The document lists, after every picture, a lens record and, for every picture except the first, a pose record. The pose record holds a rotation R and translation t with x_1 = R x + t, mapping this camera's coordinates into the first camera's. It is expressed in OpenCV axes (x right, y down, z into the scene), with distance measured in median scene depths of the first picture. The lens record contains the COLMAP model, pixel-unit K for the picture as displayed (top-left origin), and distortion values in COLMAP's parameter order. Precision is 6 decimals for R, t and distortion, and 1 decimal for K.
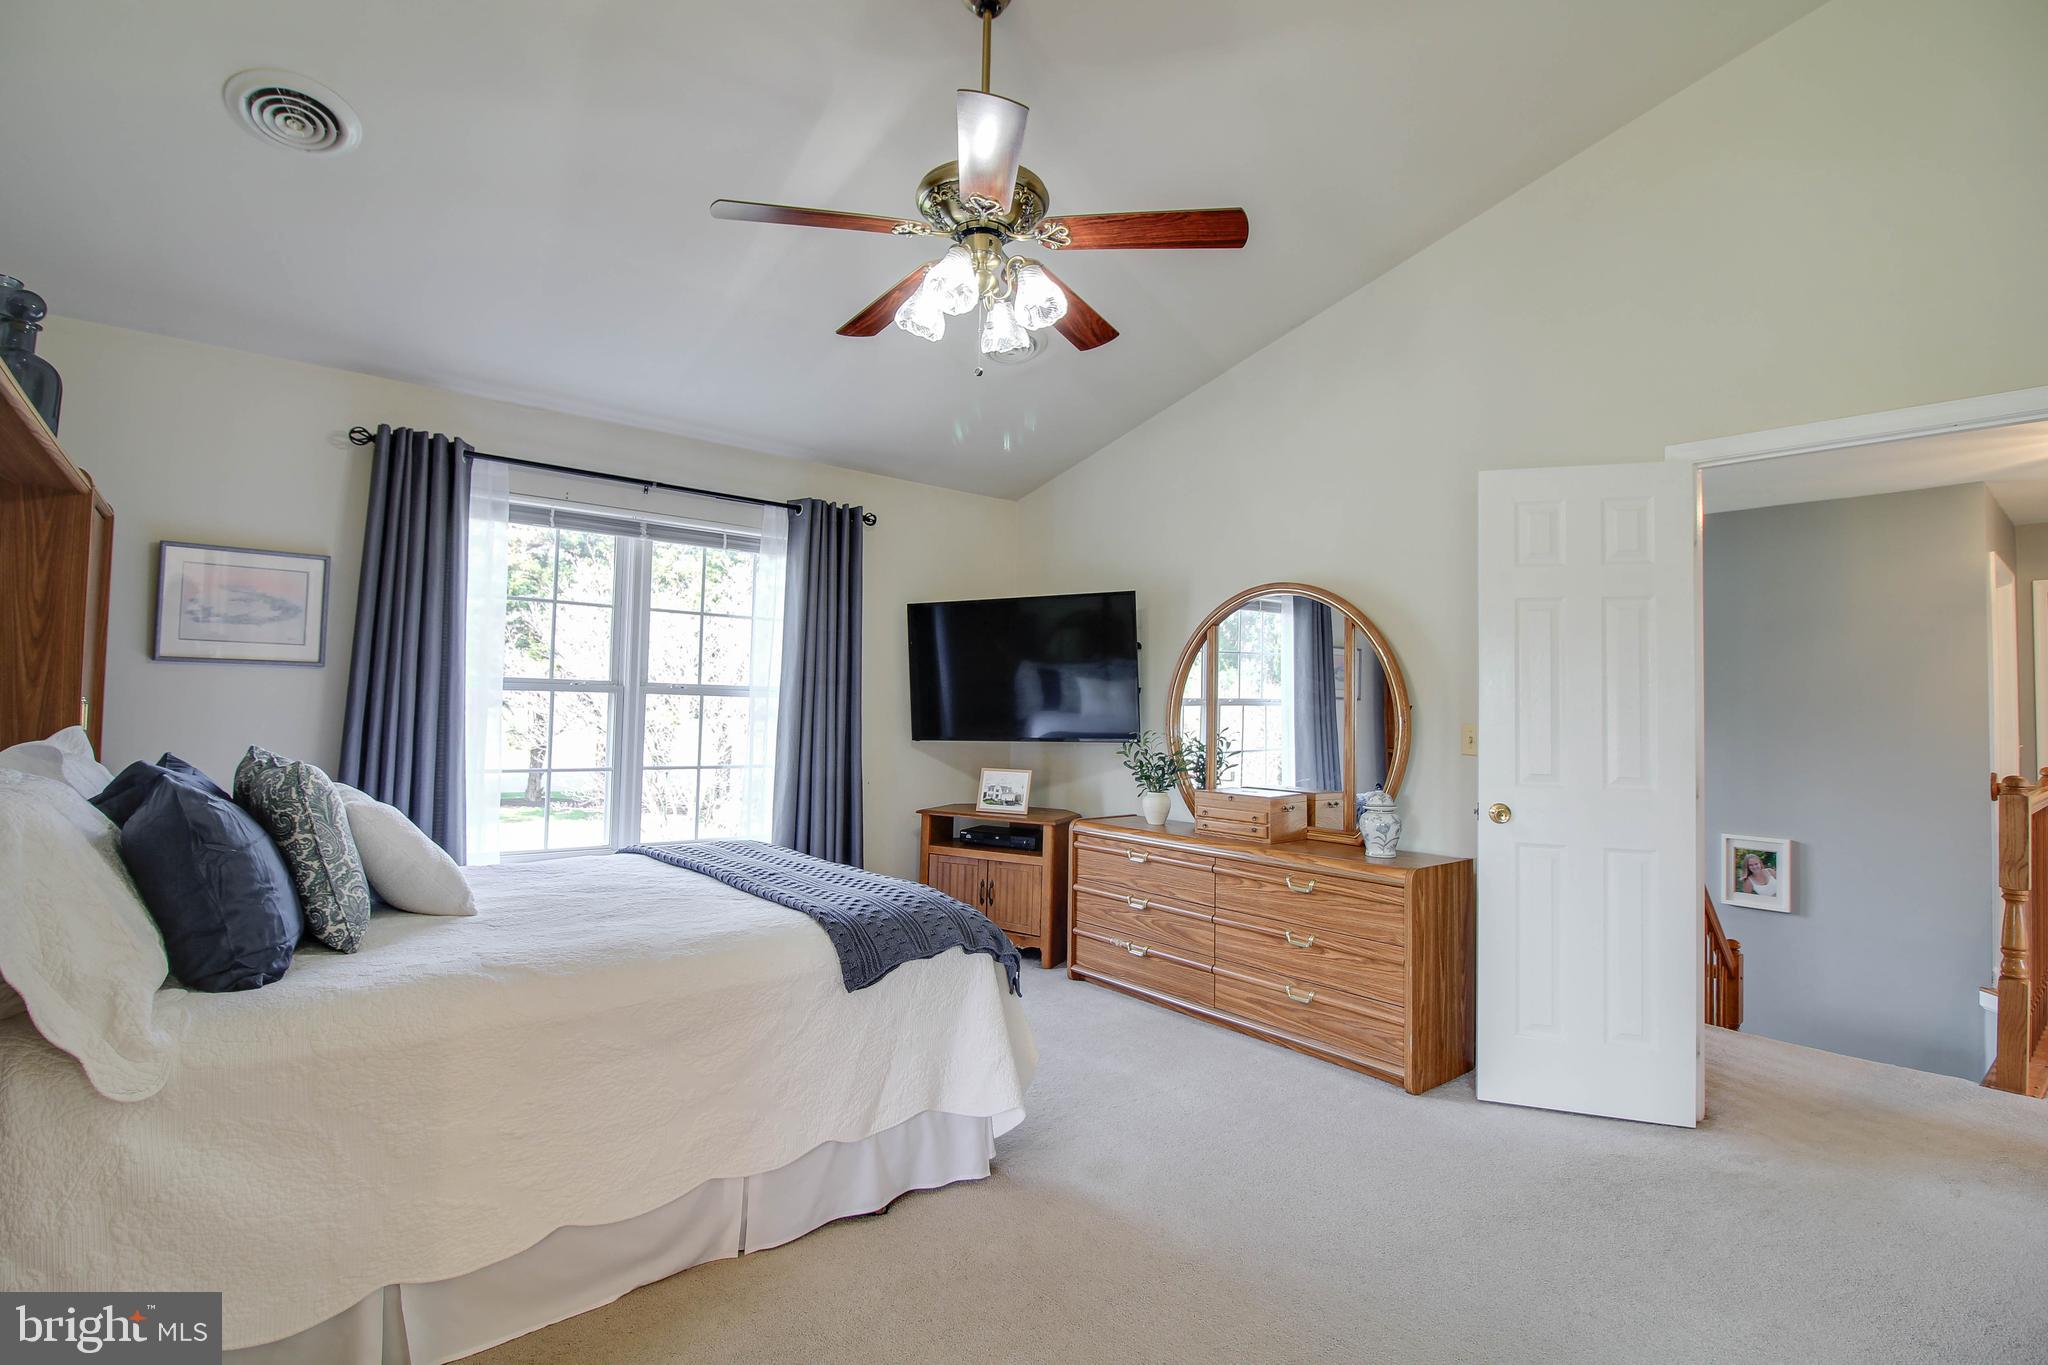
lens RADIAL K [[941.3, 0, 1015.4], [0, 941.3, 665.8], [0, 0, 1]] dist [-0.001081, -0.012920]
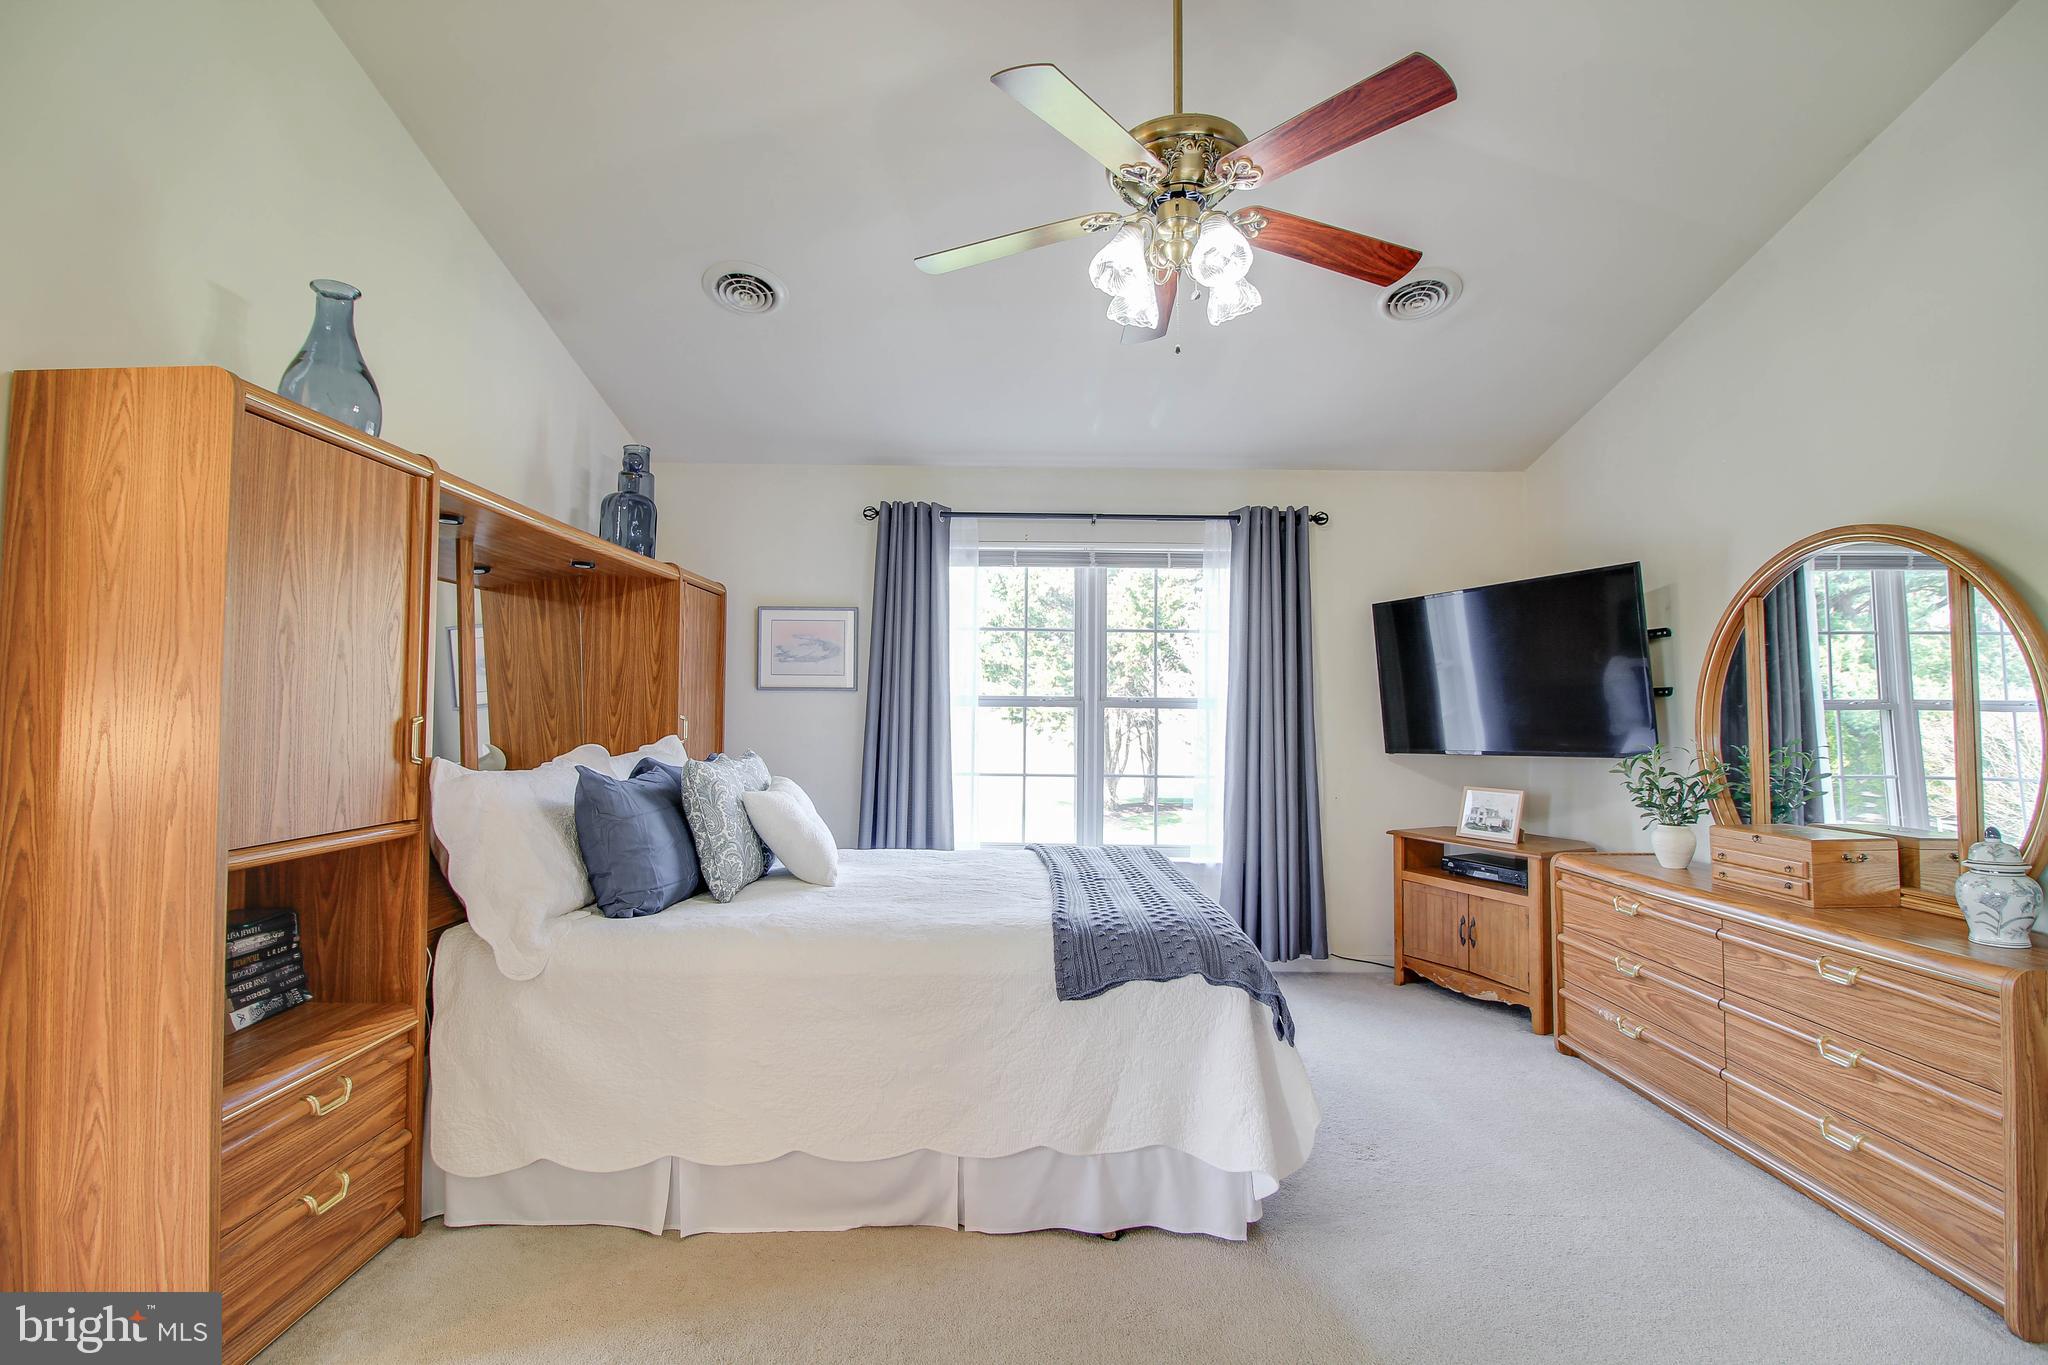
lens RADIAL K [[921.4, 0, 1029.9], [0, 921.4, 669.2], [0, 0, 1]] dist [-0.002061, -0.010391]
pose [[0.787379, -0.044345, -0.614873, 0.242648], [0.036139, 0.999014, -0.025772, 0.011839], [0.615409, -0.001929, 0.788205, 0.124951]]
